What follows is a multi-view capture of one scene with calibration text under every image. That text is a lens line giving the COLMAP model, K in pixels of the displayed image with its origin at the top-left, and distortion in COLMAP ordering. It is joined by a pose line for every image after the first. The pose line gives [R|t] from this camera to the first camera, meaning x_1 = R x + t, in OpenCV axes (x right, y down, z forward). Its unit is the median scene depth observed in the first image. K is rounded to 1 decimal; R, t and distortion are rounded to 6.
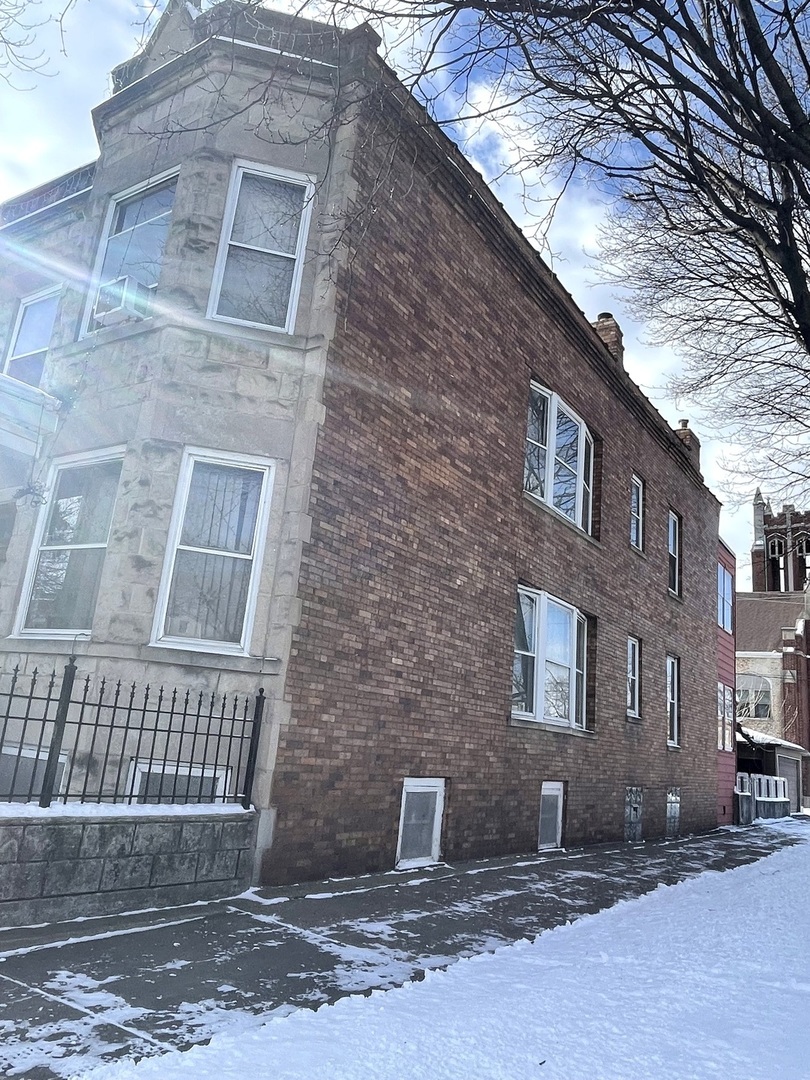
lens RADIAL K [[770.0, 0, 405.0], [0, 770.0, 540.0], [0, 0, 1]] dist [0.050525, -0.088638]
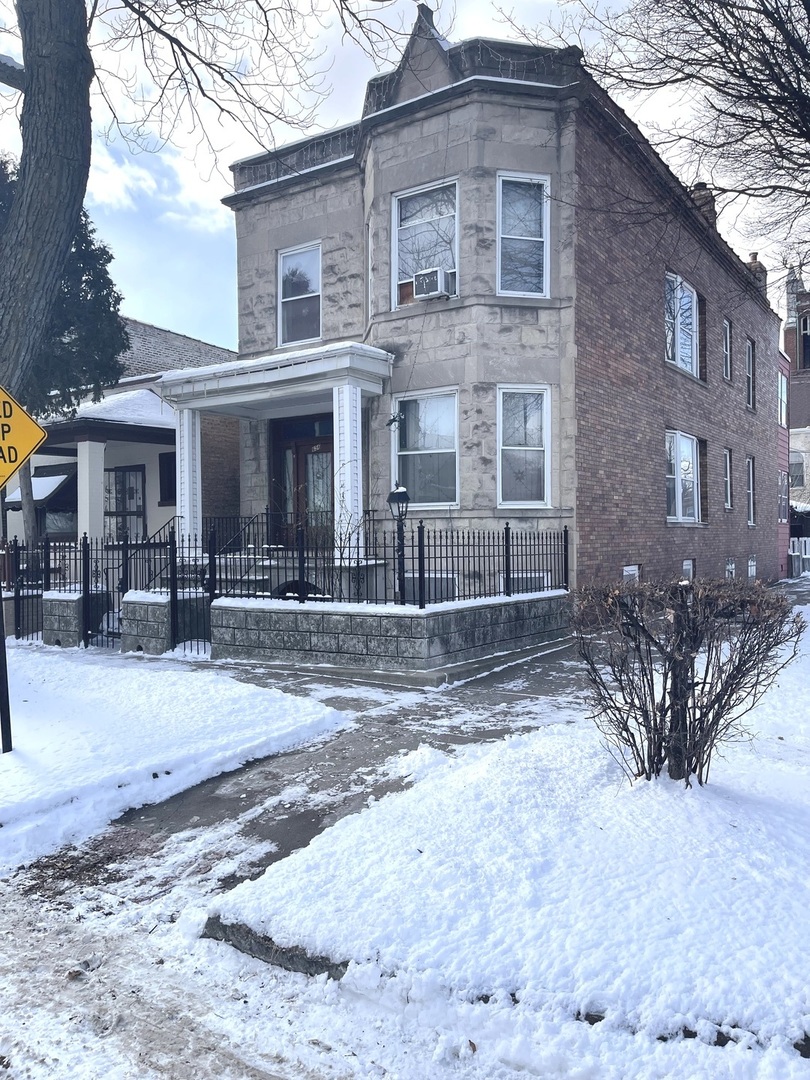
lens RADIAL K [[847.7, 0, 405.0], [0, 847.7, 540.0], [0, 0, 1]] dist [0.078642, -0.084820]
pose [[0.993597, -0.111107, 0.020518, -0.508477], [0.102456, 0.962568, 0.250929, -0.253164], [-0.047630, -0.247220, 0.967788, -0.724951]]
